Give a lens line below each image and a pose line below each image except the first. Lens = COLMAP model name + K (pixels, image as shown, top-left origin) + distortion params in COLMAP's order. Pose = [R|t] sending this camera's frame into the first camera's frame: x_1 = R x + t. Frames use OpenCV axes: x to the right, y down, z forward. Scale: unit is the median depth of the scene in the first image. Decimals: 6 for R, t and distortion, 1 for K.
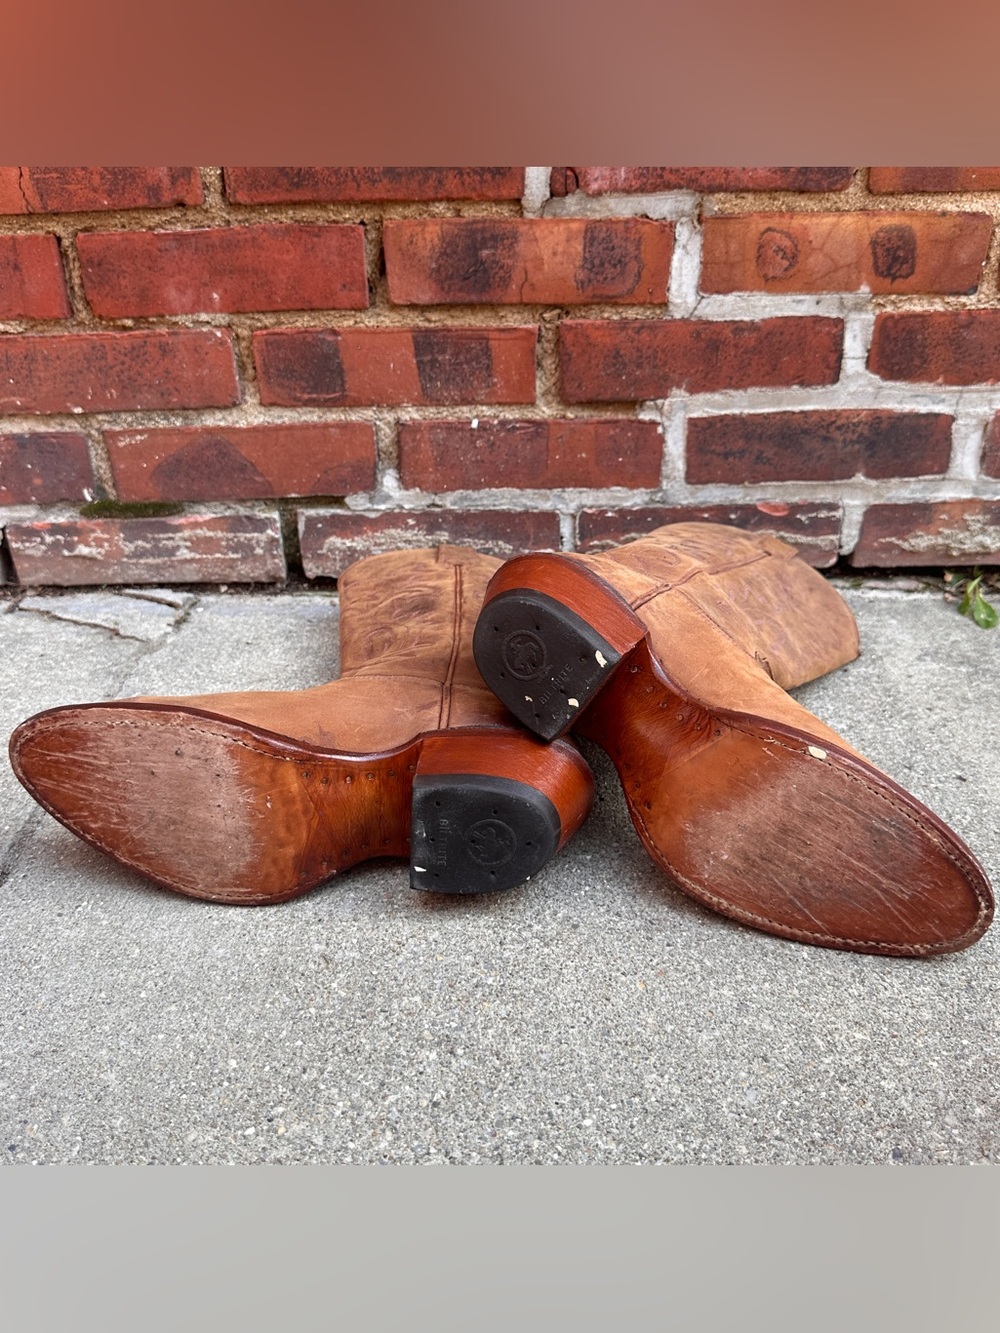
lens RADIAL K [[1107.6, 0, 499.3], [0, 1107.6, 678.8], [0, 0, 1]] dist [0.103397, -0.266833]
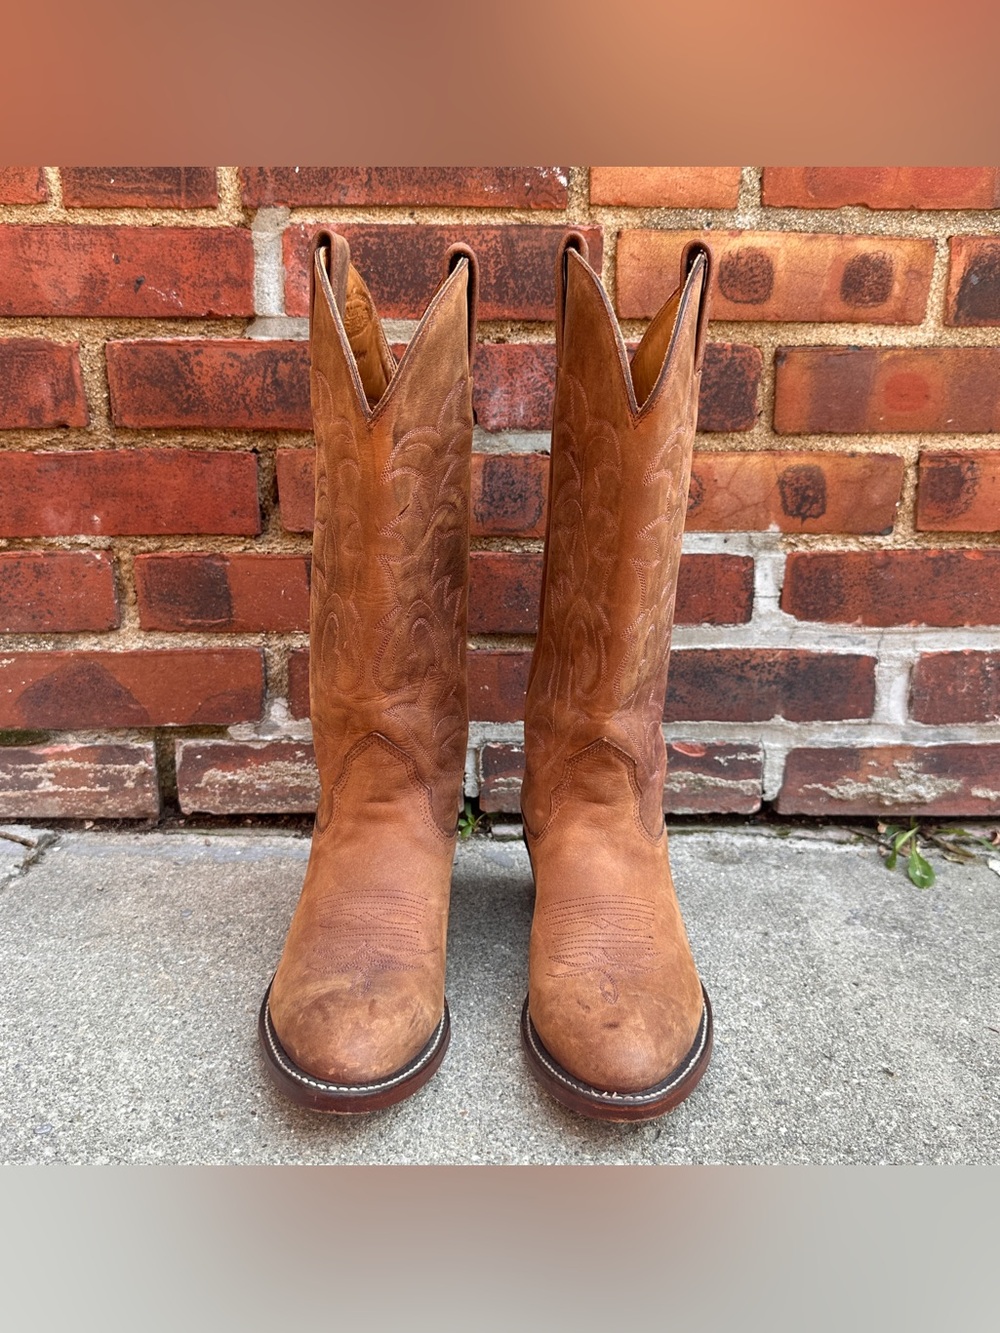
lens RADIAL K [[1127.0, 0, 497.6], [0, 1127.0, 668.3], [0, 0, 1]] dist [0.124972, -0.297680]
pose [[0.999599, 0.022139, 0.017661, 0.071046], [-0.018071, 0.978770, -0.204161, -0.024260], [-0.021806, 0.203760, 0.978778, 0.065990]]
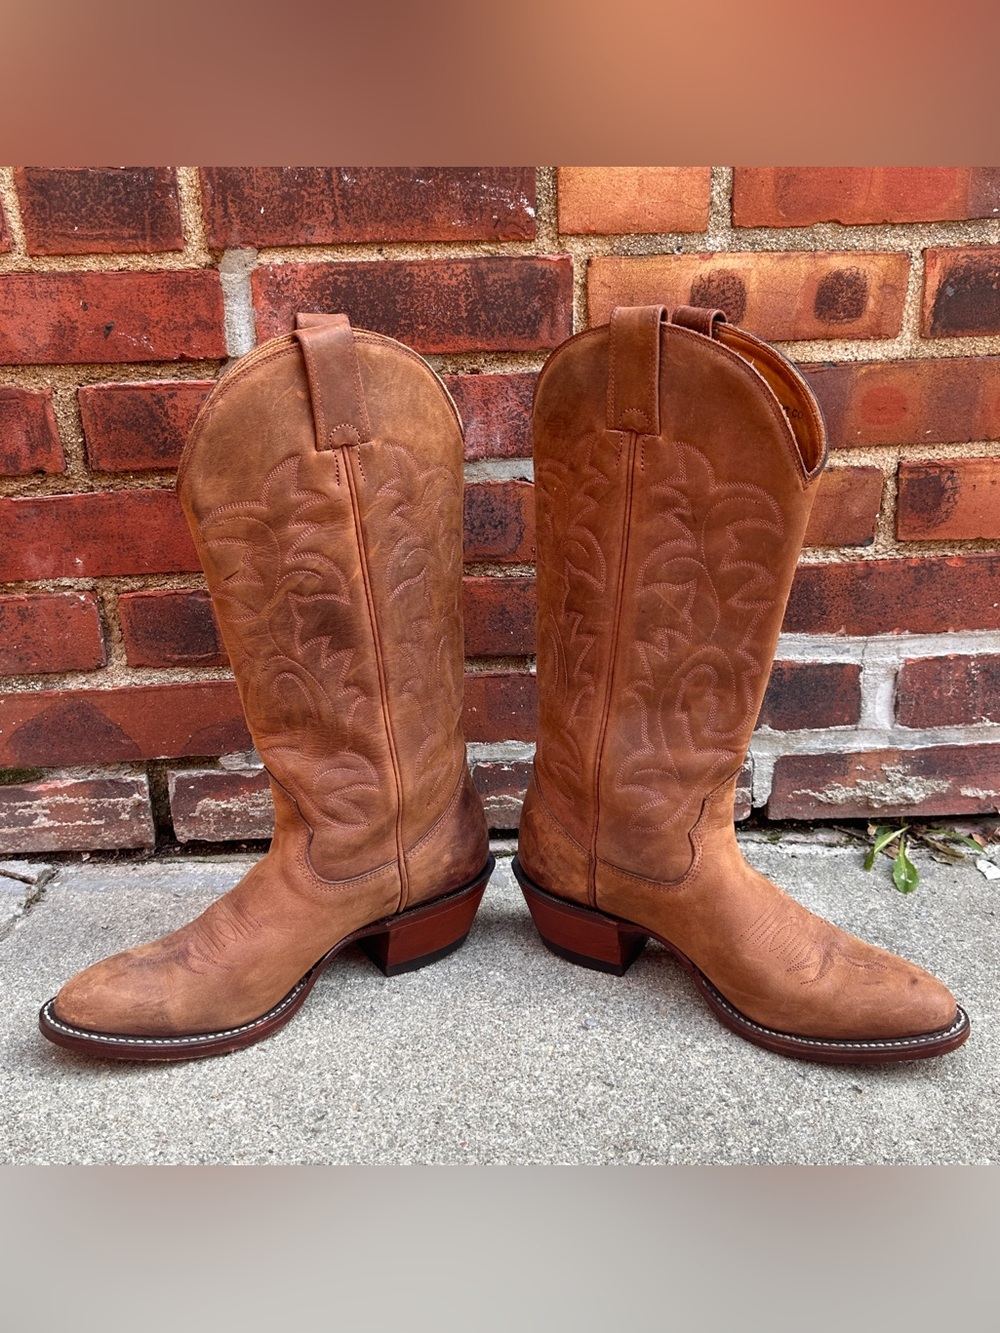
lens RADIAL K [[1281.6, 0, 499.5], [0, 1281.6, 669.0], [0, 0, 1]] dist [0.082336, 0.000000]
pose [[0.999705, -0.015550, 0.018684, 0.080692], [0.017924, 0.990757, -0.134462, -0.092368], [-0.016421, 0.134757, 0.990743, -0.085138]]
